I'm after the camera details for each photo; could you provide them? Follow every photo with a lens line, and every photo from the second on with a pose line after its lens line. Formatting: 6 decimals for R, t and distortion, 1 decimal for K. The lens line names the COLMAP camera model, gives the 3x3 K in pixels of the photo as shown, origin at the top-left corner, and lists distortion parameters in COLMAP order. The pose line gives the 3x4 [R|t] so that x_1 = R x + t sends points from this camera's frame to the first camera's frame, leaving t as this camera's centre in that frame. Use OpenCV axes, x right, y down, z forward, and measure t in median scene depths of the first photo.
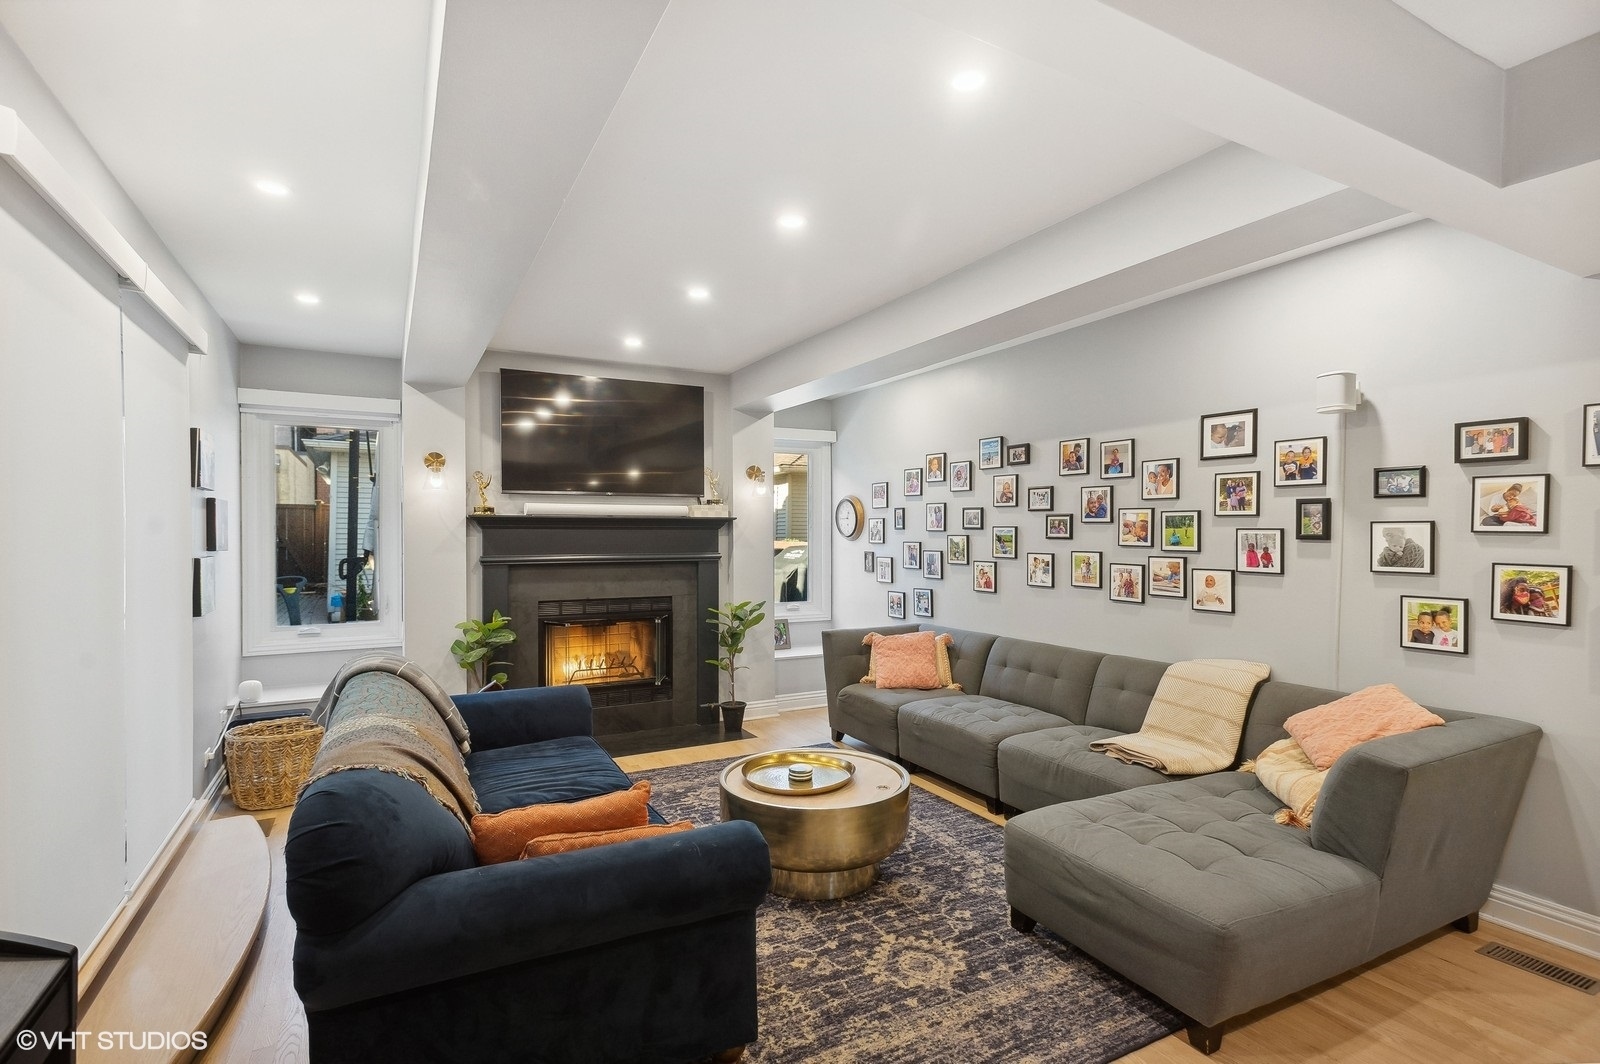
lens RADIAL K [[759.4, 0, 800.0], [0, 759.4, 532.0], [0, 0, 1]] dist [0.001314, 0.000191]
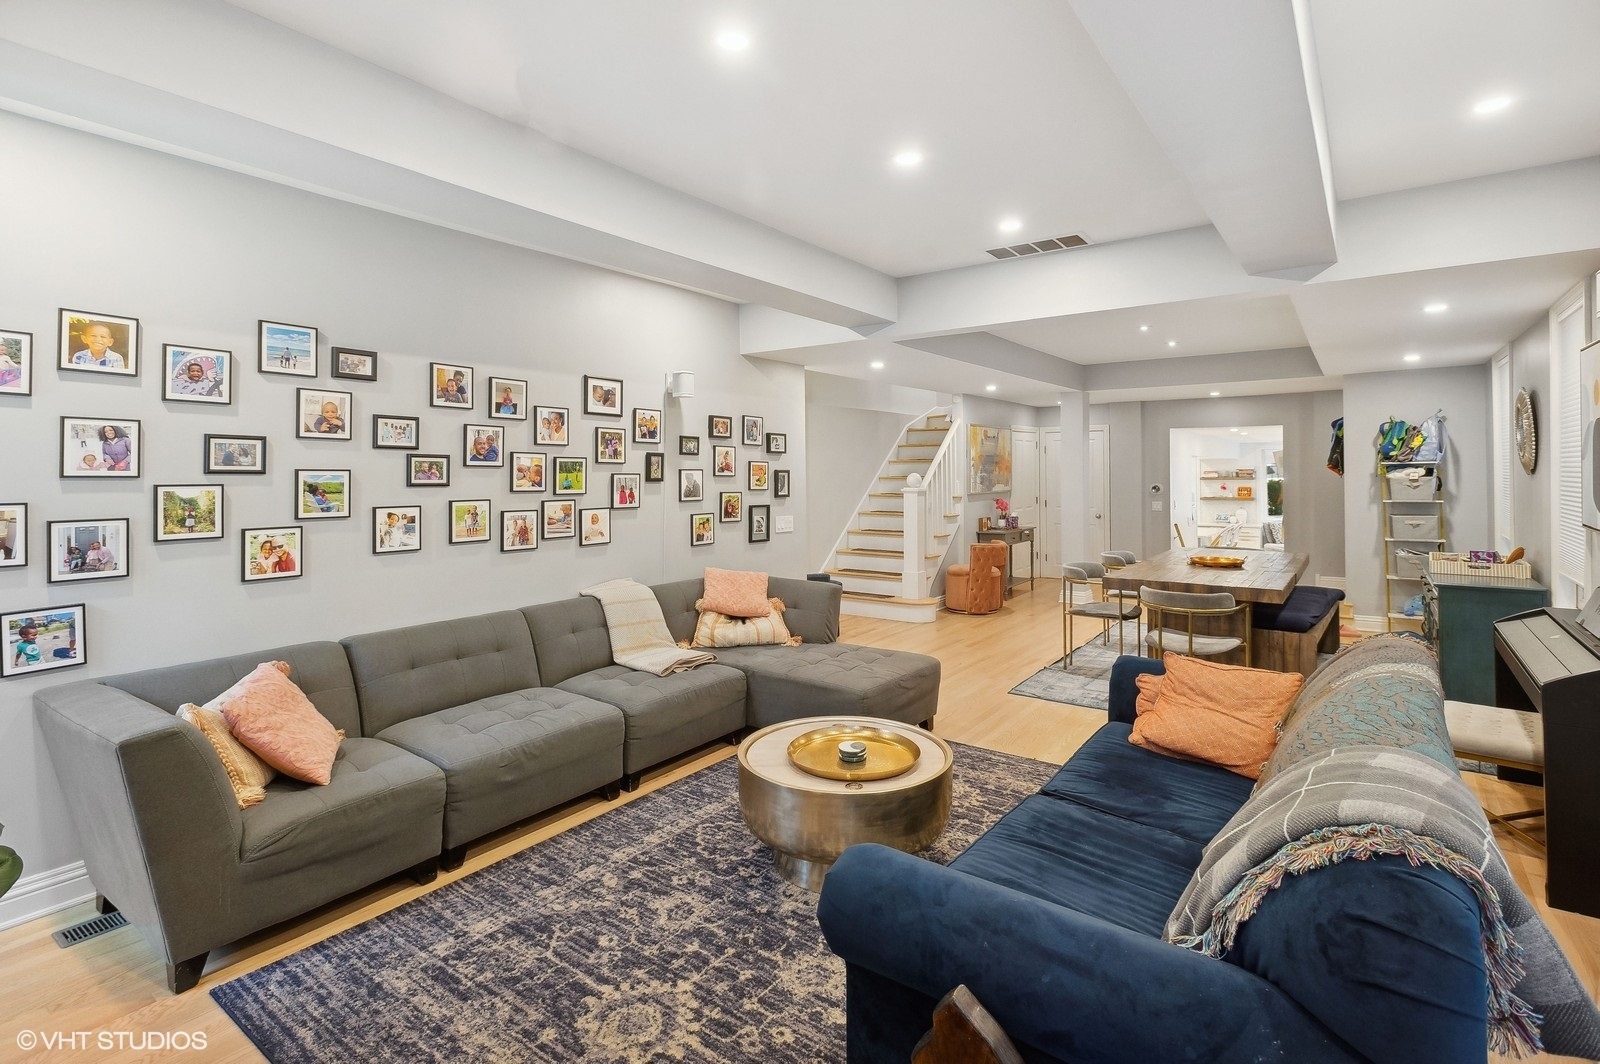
lens RADIAL K [[771.5, 0, 800.9], [0, 771.5, 460.2], [0, 0, 1]] dist [0.000360, 0.000021]
pose [[-0.428626, 0.015286, 0.903353, -0.618933], [0.001287, 0.999866, -0.016309, -0.004988], [-0.903481, -0.005828, -0.428588, 1.135878]]
